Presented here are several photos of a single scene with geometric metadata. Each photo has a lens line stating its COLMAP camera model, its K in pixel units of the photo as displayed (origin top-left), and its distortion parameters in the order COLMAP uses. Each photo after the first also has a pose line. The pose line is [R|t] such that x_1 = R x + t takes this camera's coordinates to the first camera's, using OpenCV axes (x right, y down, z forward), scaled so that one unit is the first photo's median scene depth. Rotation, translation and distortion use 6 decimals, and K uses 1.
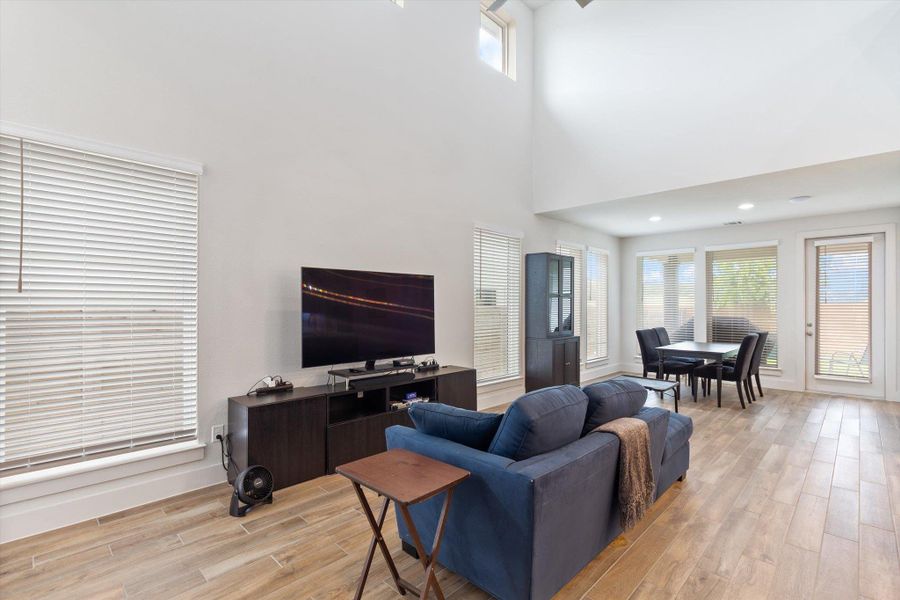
lens RADIAL K [[418.9, 0, 456.4], [0, 418.9, 302.9], [0, 0, 1]] dist [0.001594, 0.000902]
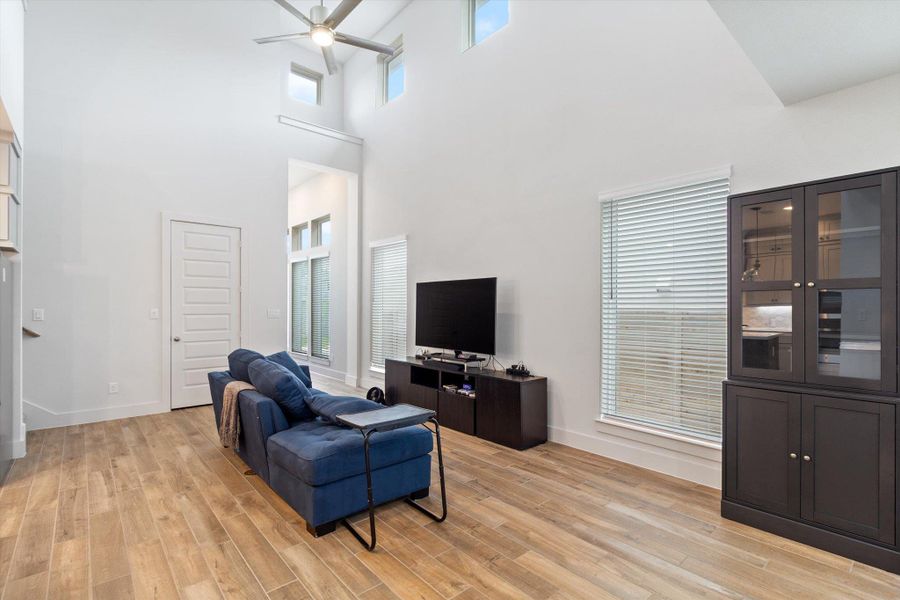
lens RADIAL K [[418.9, 0, 456.4], [0, 418.9, 302.9], [0, 0, 1]] dist [0.001594, 0.000902]
pose [[-0.077254, -0.012743, -0.996930, 1.419887], [0.004955, 0.999901, -0.013165, 0.012097], [0.996999, -0.005957, -0.077184, 1.460380]]
